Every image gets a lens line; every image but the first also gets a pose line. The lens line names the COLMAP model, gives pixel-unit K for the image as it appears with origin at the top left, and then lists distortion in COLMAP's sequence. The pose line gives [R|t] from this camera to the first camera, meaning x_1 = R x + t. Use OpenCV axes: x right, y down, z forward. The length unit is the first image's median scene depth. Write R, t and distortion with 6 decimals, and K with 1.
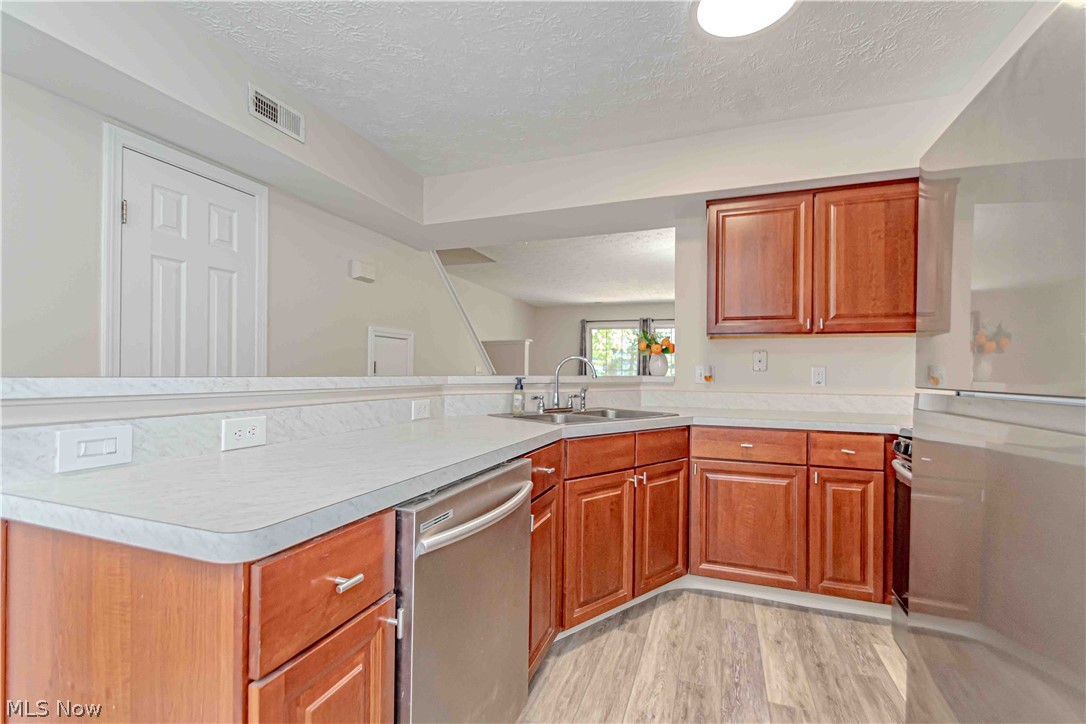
lens RADIAL K [[479.9, 0, 544.8], [0, 479.9, 370.1], [0, 0, 1]] dist [0.006269, -0.005793]
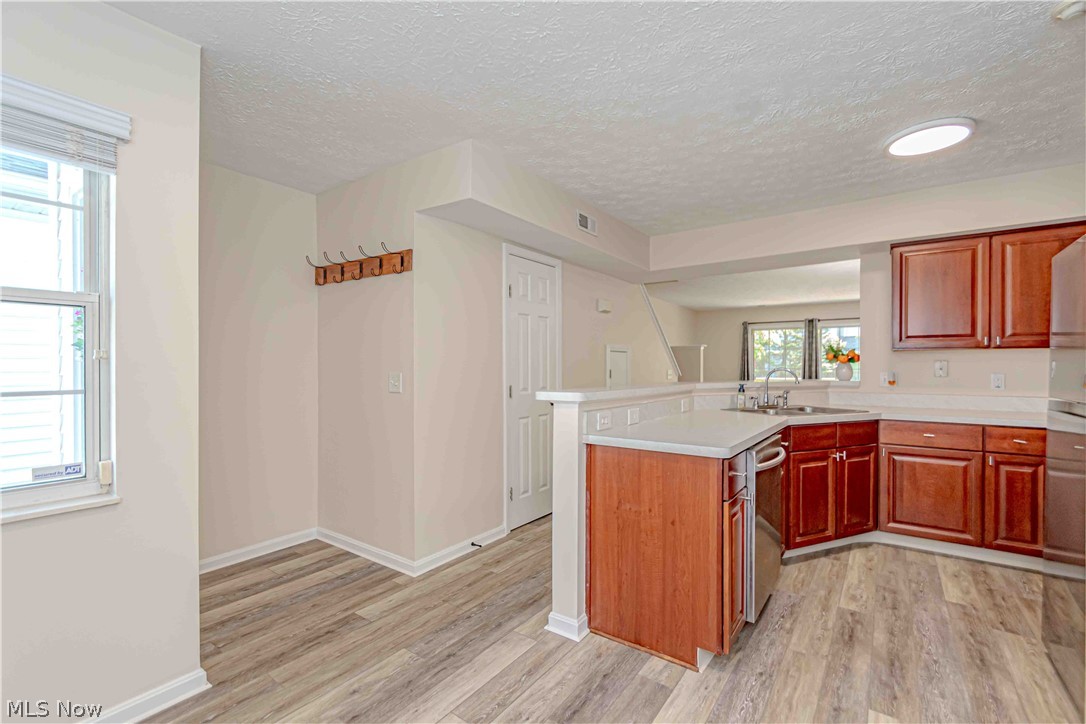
lens RADIAL K [[479.9, 0, 541.0], [0, 479.9, 368.7], [0, 0, 1]] dist [0.006269, -0.005793]
pose [[0.961682, -0.007878, -0.274053, -0.239913], [0.010047, 0.999928, 0.006510, -0.045975], [0.273982, -0.009014, 0.961692, -0.558928]]
